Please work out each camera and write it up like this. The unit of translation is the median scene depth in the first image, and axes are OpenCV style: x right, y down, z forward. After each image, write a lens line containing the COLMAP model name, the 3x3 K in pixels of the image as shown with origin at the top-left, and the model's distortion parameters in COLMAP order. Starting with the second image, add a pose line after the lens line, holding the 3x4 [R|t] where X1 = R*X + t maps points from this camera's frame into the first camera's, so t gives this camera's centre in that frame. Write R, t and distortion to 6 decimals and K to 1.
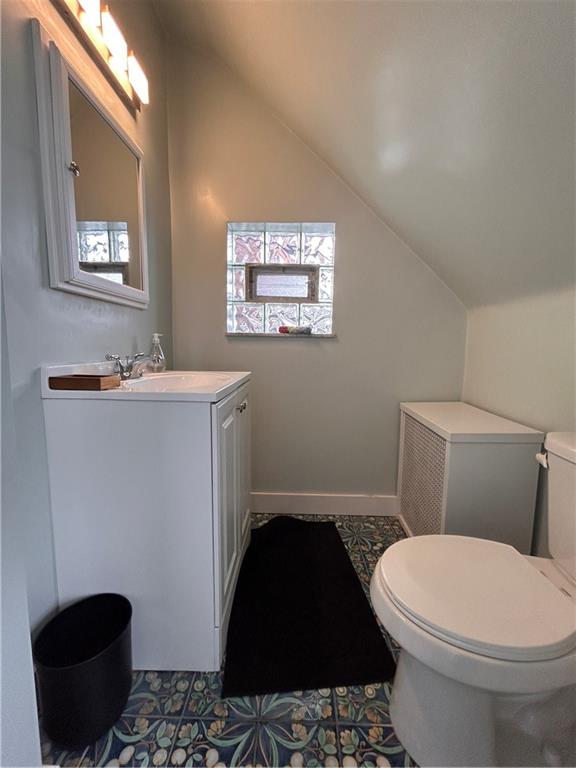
lens RADIAL K [[309.9, 0, 289.9], [0, 309.9, 381.2], [0, 0, 1]] dist [-0.004627, -0.000732]
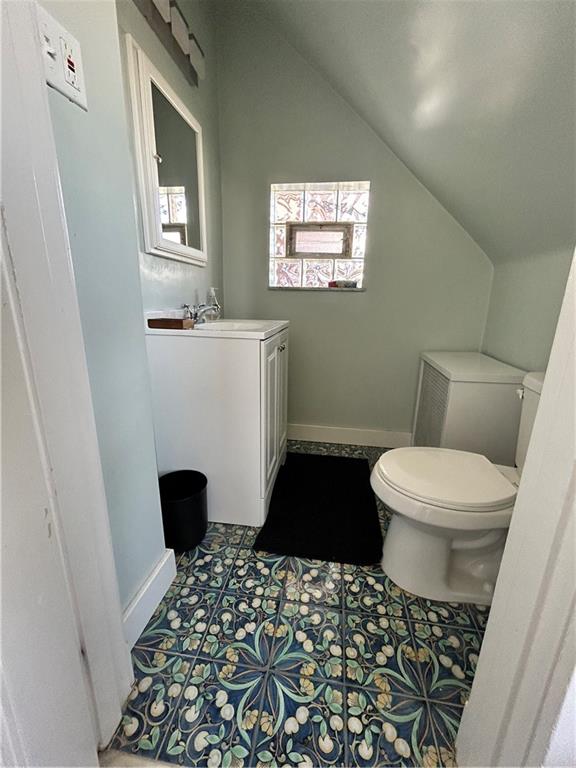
lens RADIAL K [[309.9, 0, 290.3], [0, 309.9, 381.5], [0, 0, 1]] dist [-0.004627, -0.000732]
pose [[0.992922, 0.038286, -0.112428, 0.021595], [-0.021740, 0.989213, 0.144862, 0.029322], [0.116762, -0.141392, 0.983044, -0.209429]]
